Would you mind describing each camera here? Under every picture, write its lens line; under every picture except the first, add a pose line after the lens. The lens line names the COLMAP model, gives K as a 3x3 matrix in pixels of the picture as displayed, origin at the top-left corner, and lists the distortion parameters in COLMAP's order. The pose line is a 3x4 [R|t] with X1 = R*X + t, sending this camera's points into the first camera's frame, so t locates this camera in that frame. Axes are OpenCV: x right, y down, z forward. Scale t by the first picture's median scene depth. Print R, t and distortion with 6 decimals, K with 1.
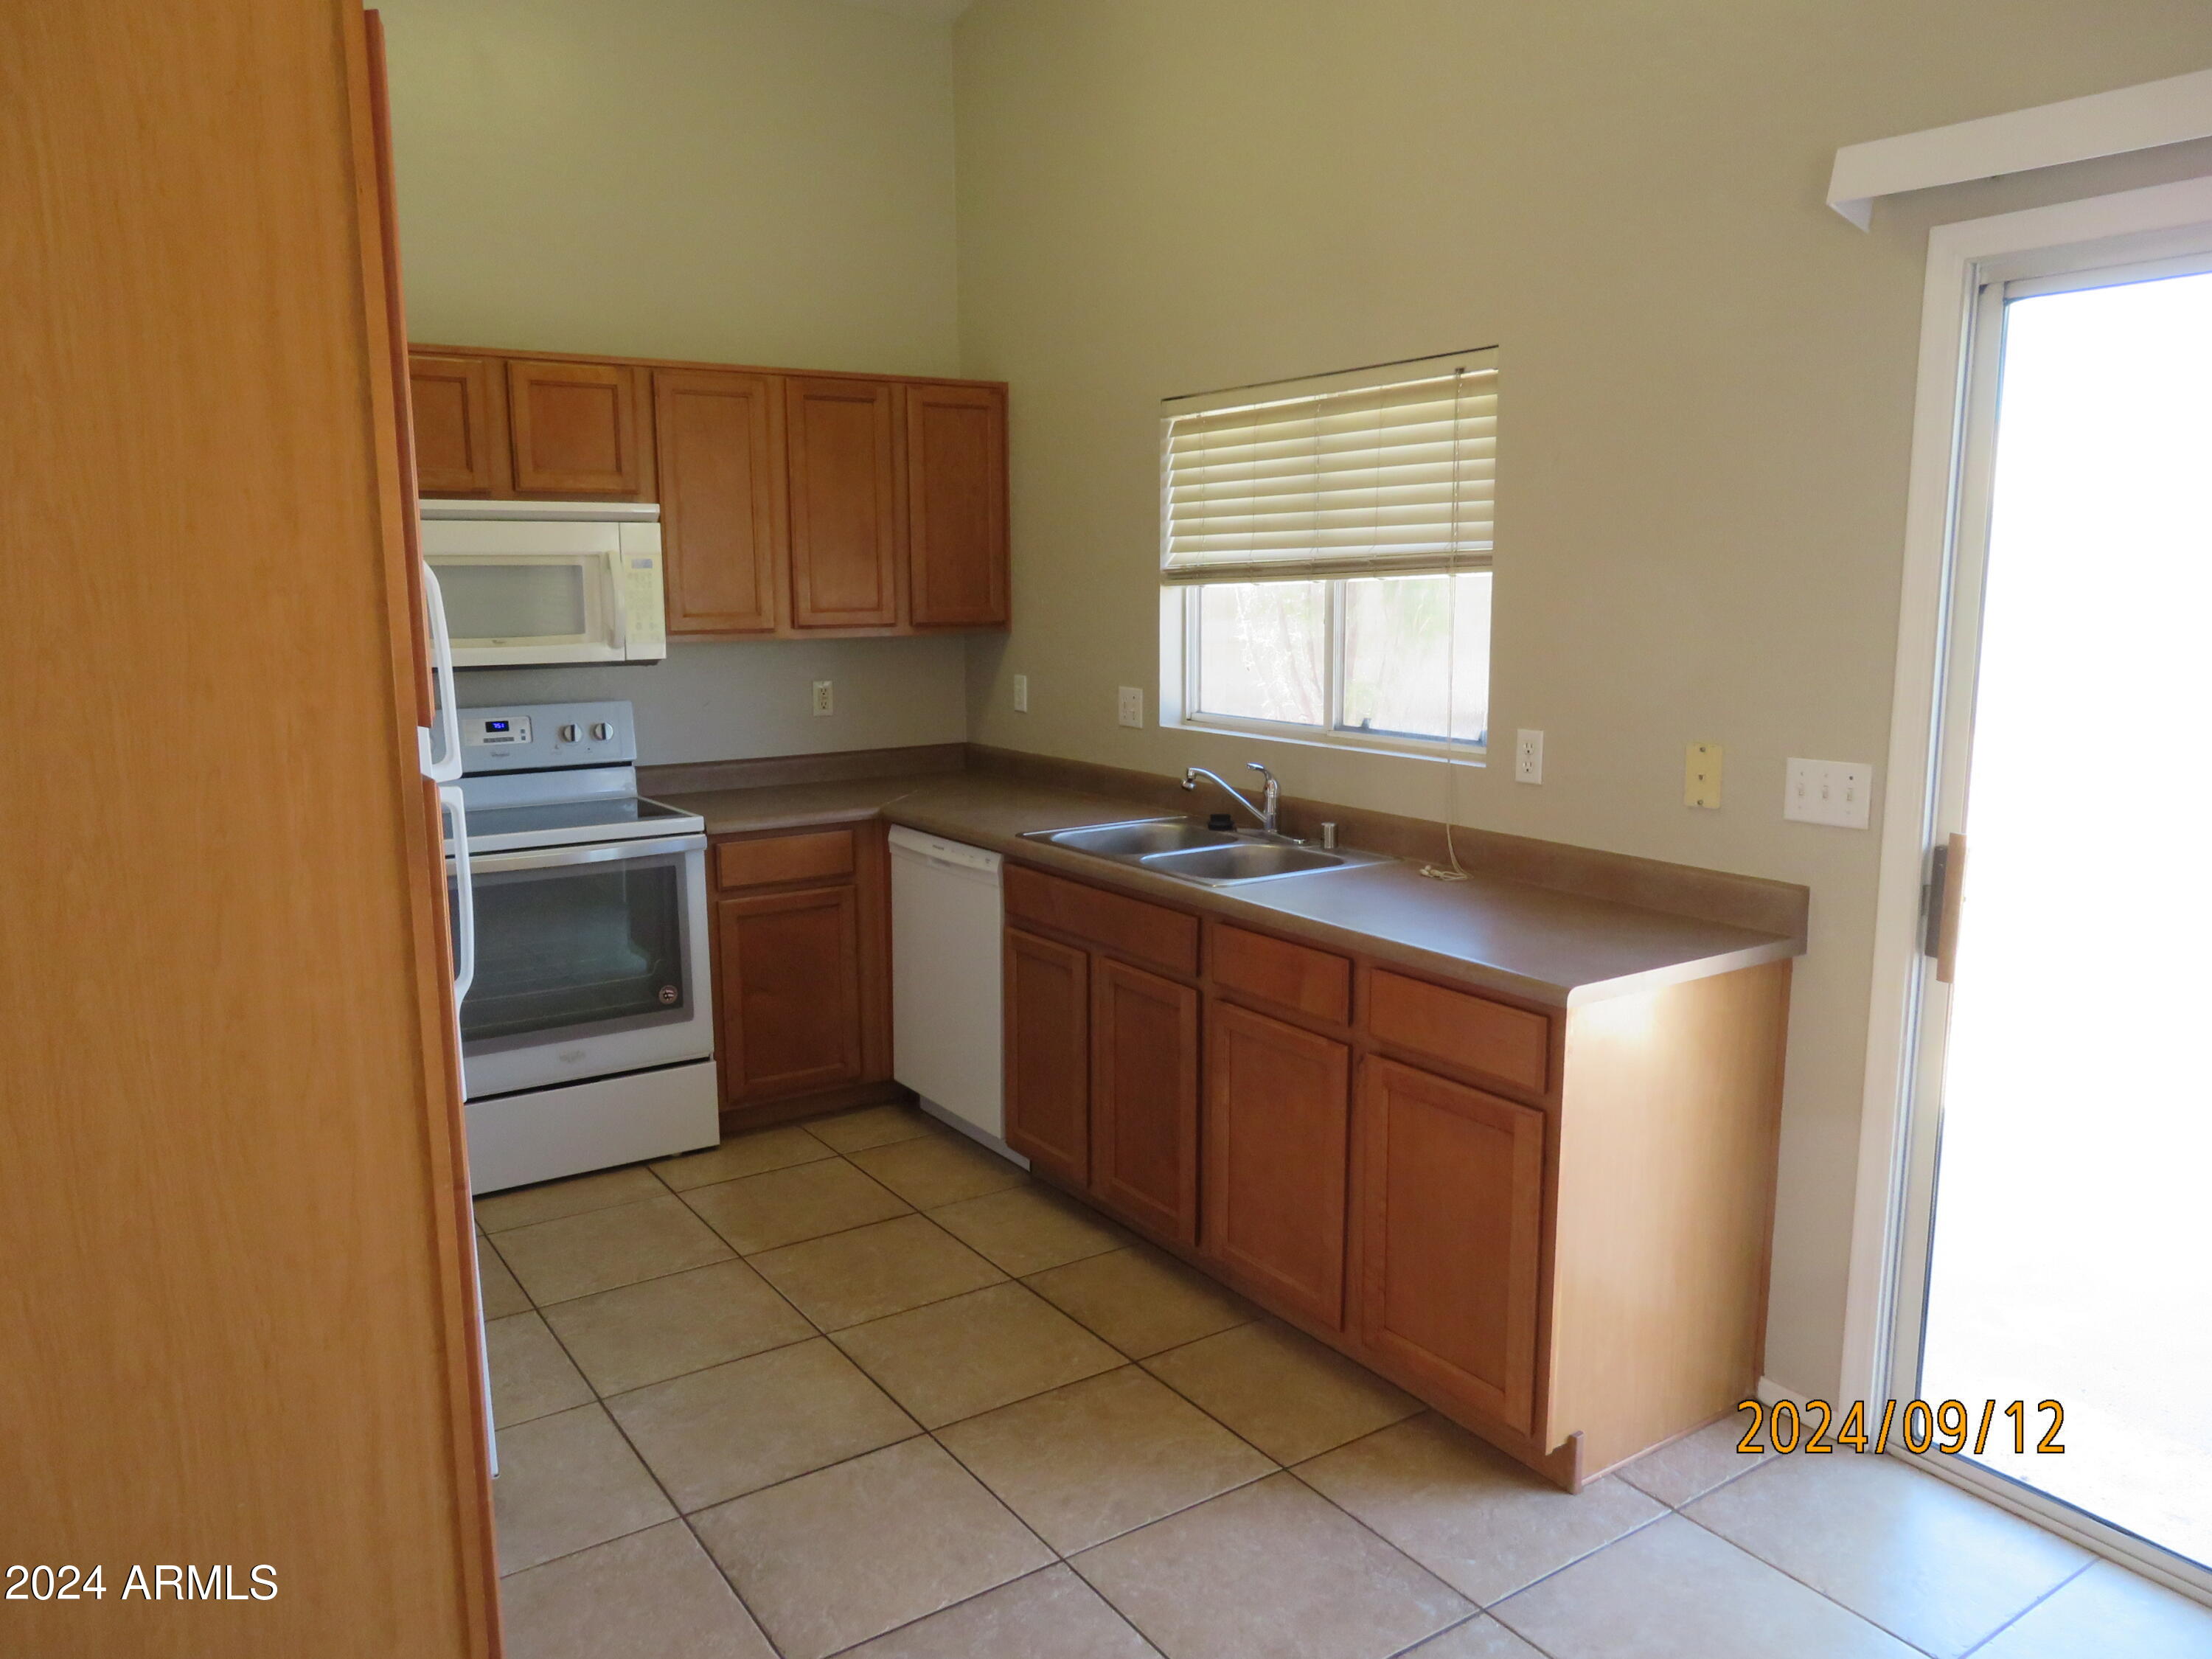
lens RADIAL K [[1580.4, 0, 1098.7], [0, 1580.4, 827.8], [0, 0, 1]] dist [-0.011493, 0.007990]
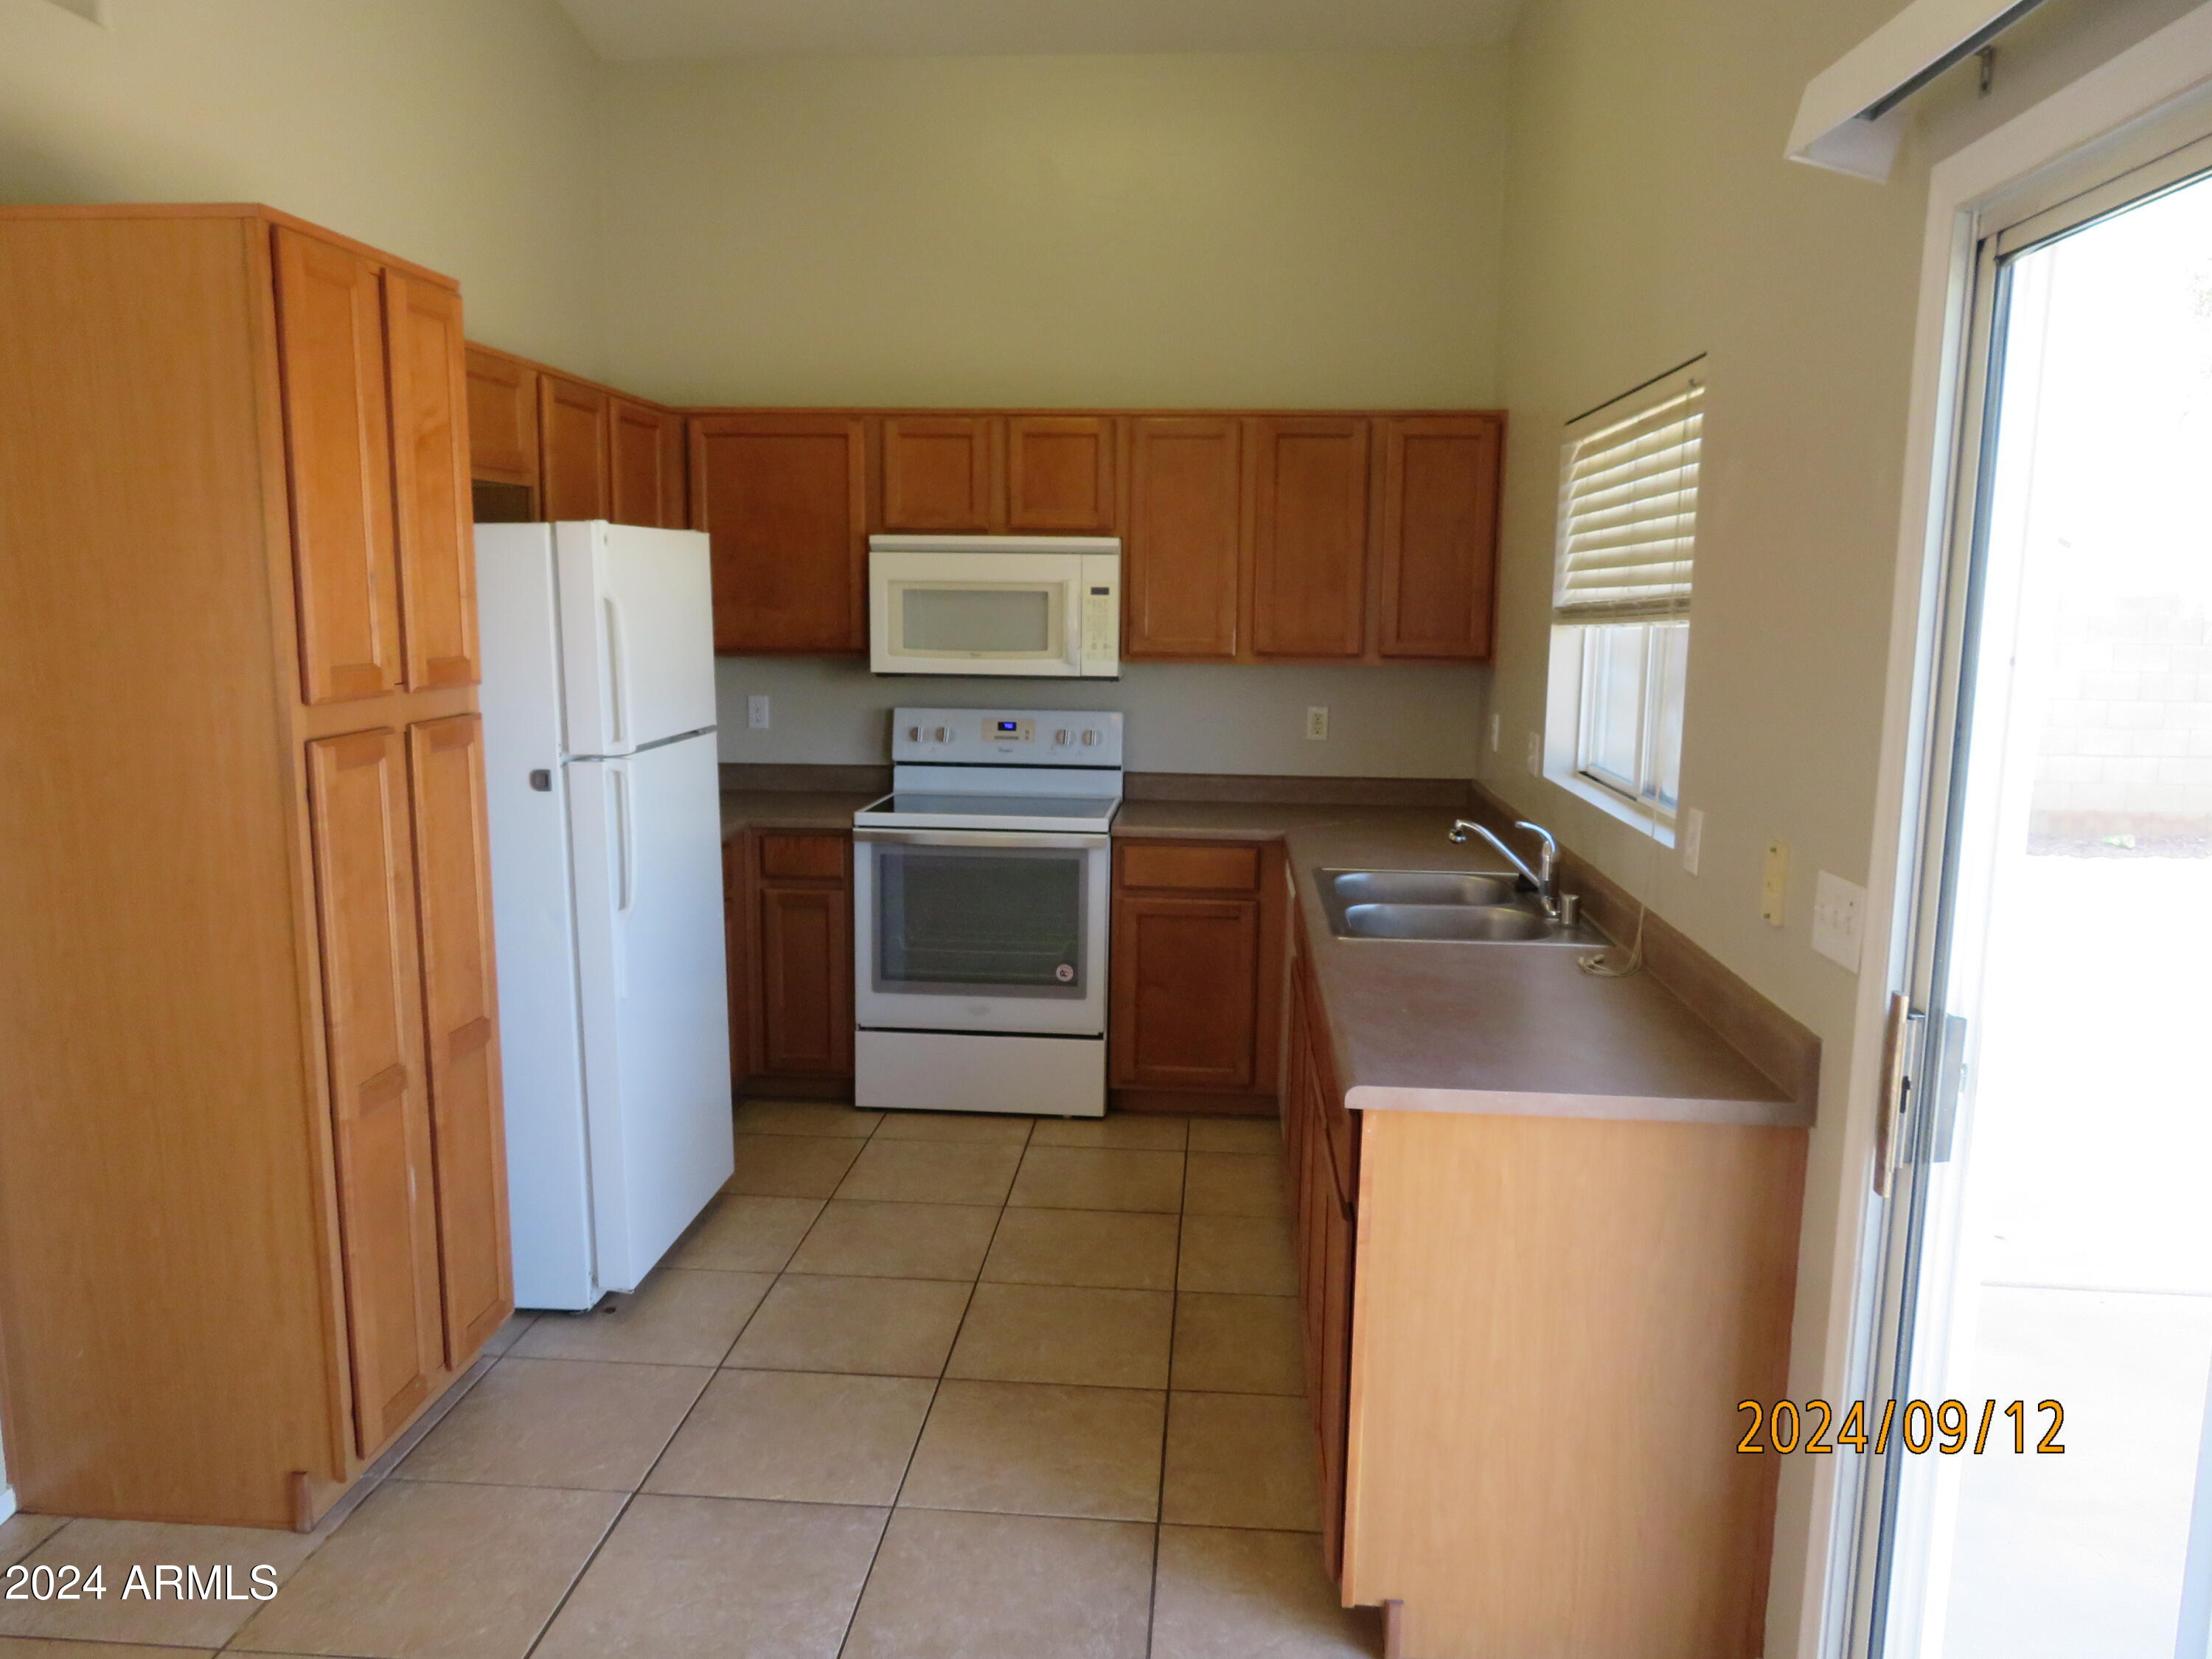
lens RADIAL K [[1580.4, 0, 1102.4], [0, 1580.4, 827.7], [0, 0, 1]] dist [-0.011493, 0.007990]
pose [[0.786396, 0.108172, -0.608177, 0.415111], [-0.116119, 0.992883, 0.026451, -0.029610], [0.606710, 0.049820, 0.793360, 0.114892]]
